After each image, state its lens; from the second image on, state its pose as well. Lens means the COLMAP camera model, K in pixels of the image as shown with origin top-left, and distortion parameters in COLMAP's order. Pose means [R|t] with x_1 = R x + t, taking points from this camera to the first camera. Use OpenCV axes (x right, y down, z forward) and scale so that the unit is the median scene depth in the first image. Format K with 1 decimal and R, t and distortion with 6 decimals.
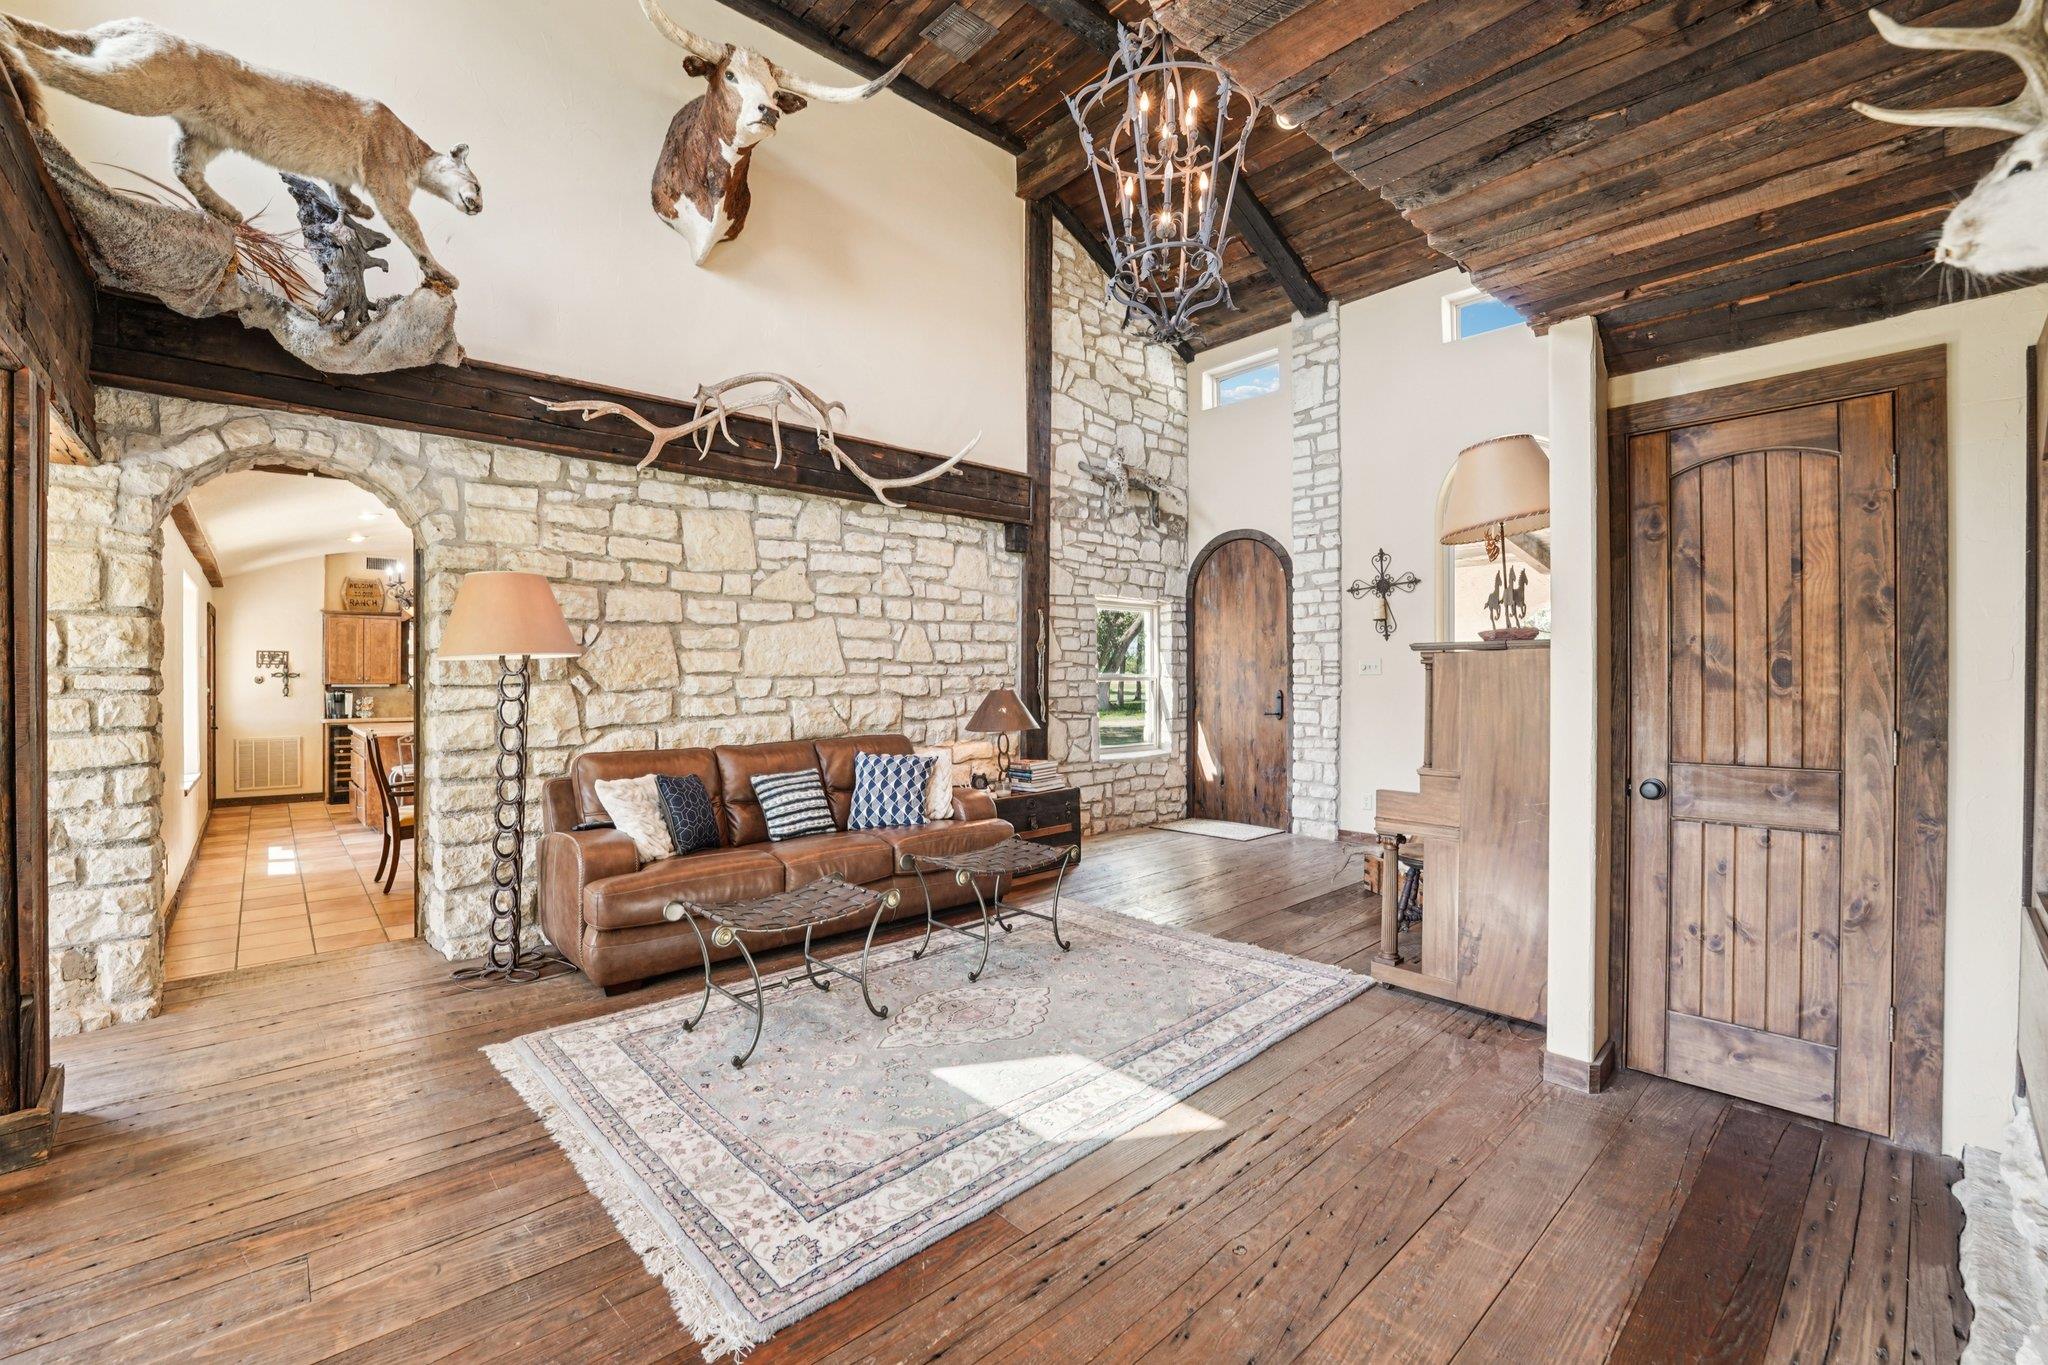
lens RADIAL K [[846.5, 0, 1037.4], [0, 846.5, 678.2], [0, 0, 1]] dist [-0.025012, 0.001497]
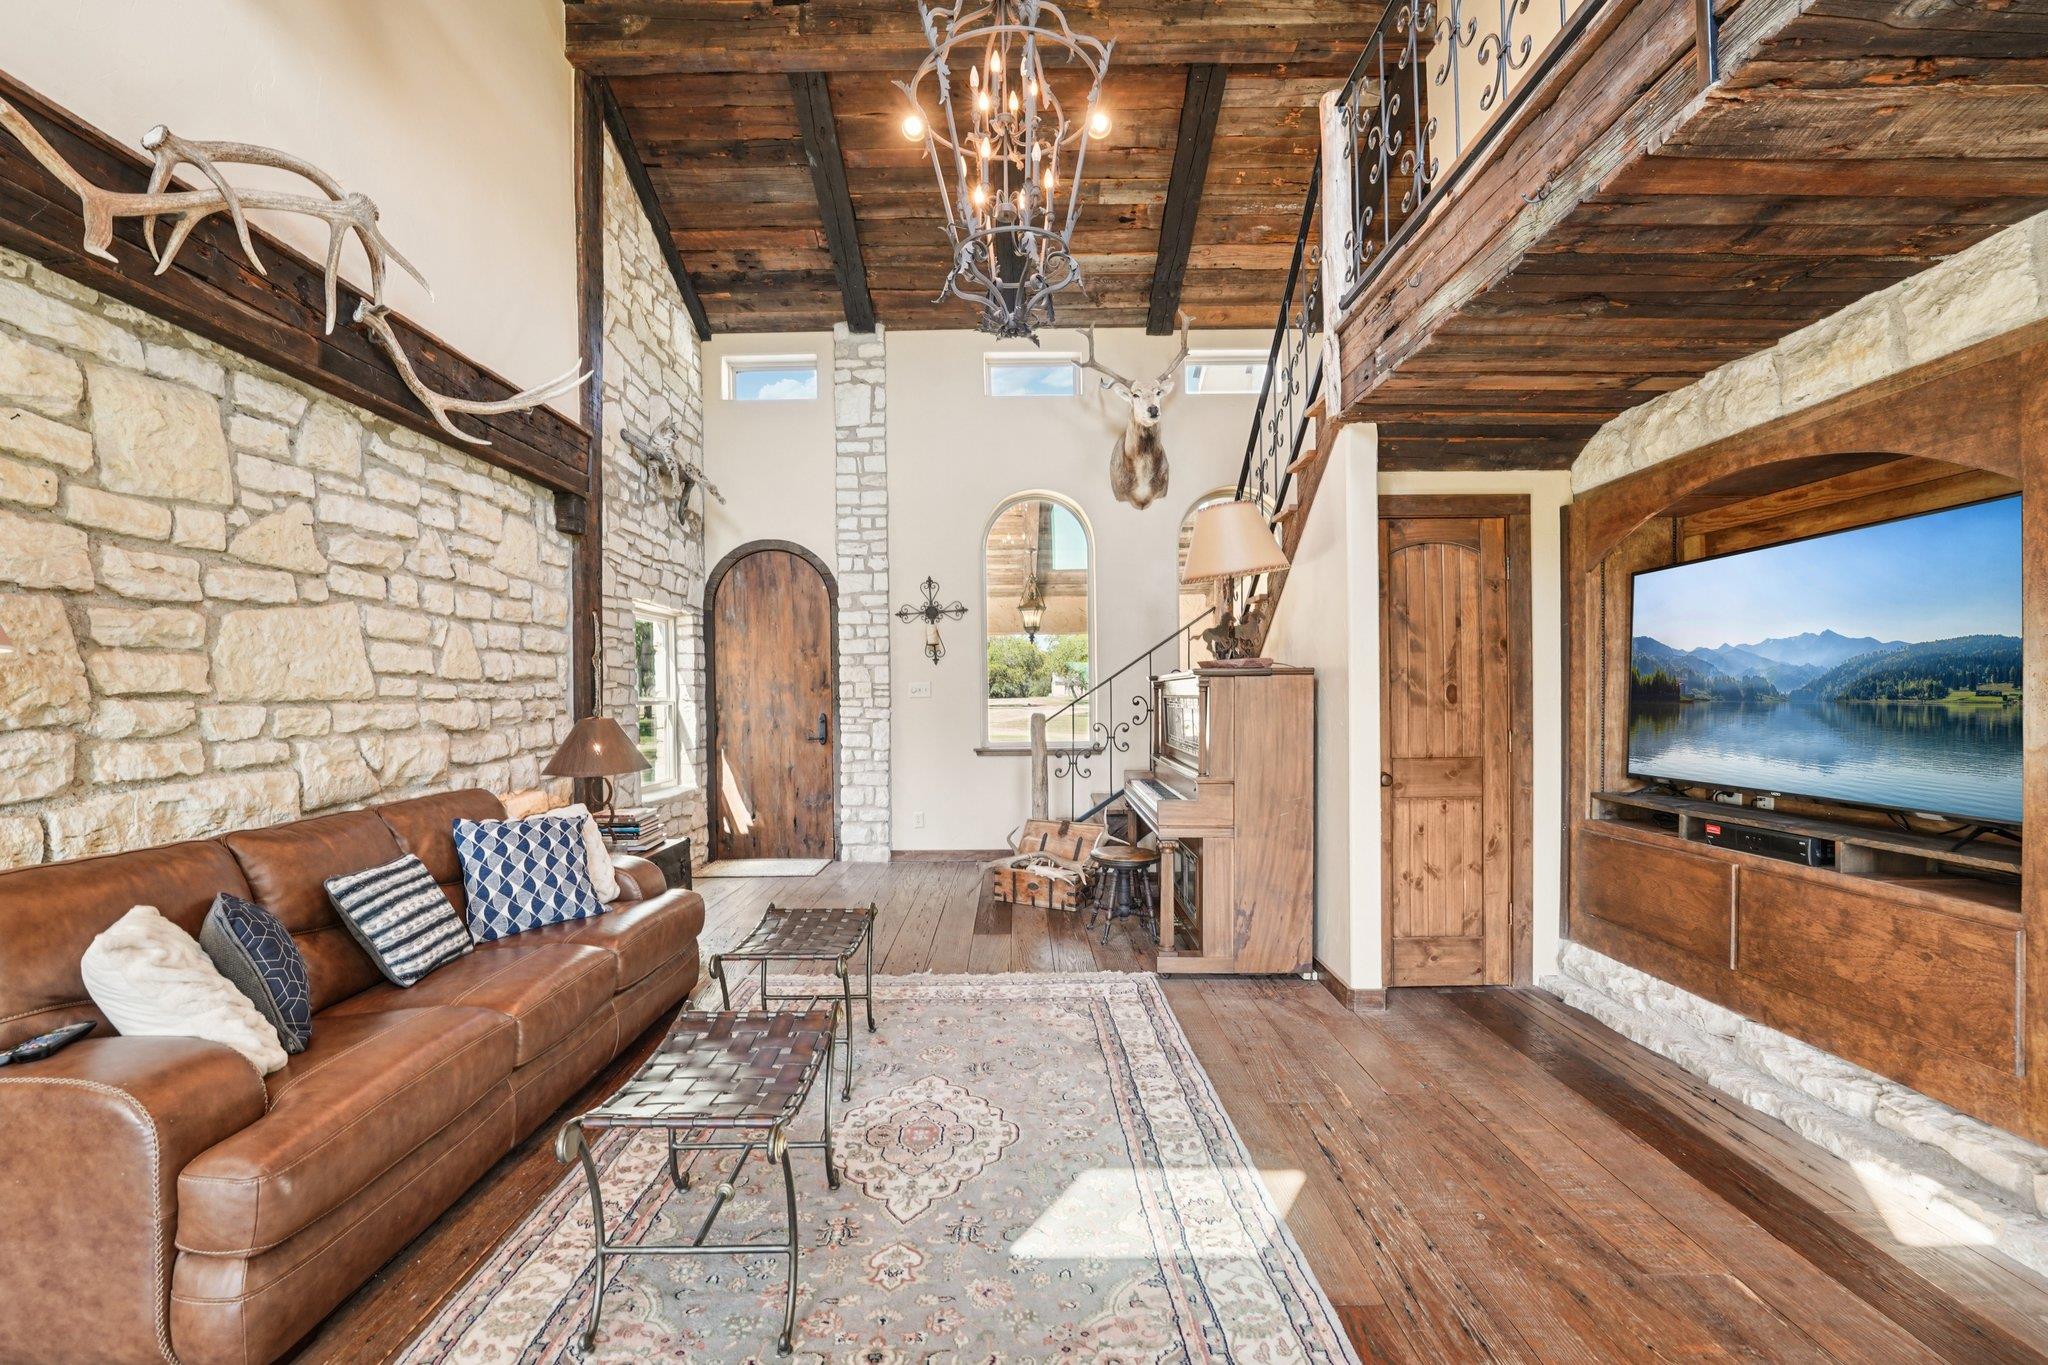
lens RADIAL K [[846.5, 0, 1031.3], [0, 846.5, 703.8], [0, 0, 1]] dist [-0.025012, 0.001497]
pose [[0.689761, -0.006881, 0.724005, -0.359509], [0.005332, 0.999976, 0.004424, -0.000043], [-0.724018, 0.000809, 0.689781, 0.251652]]
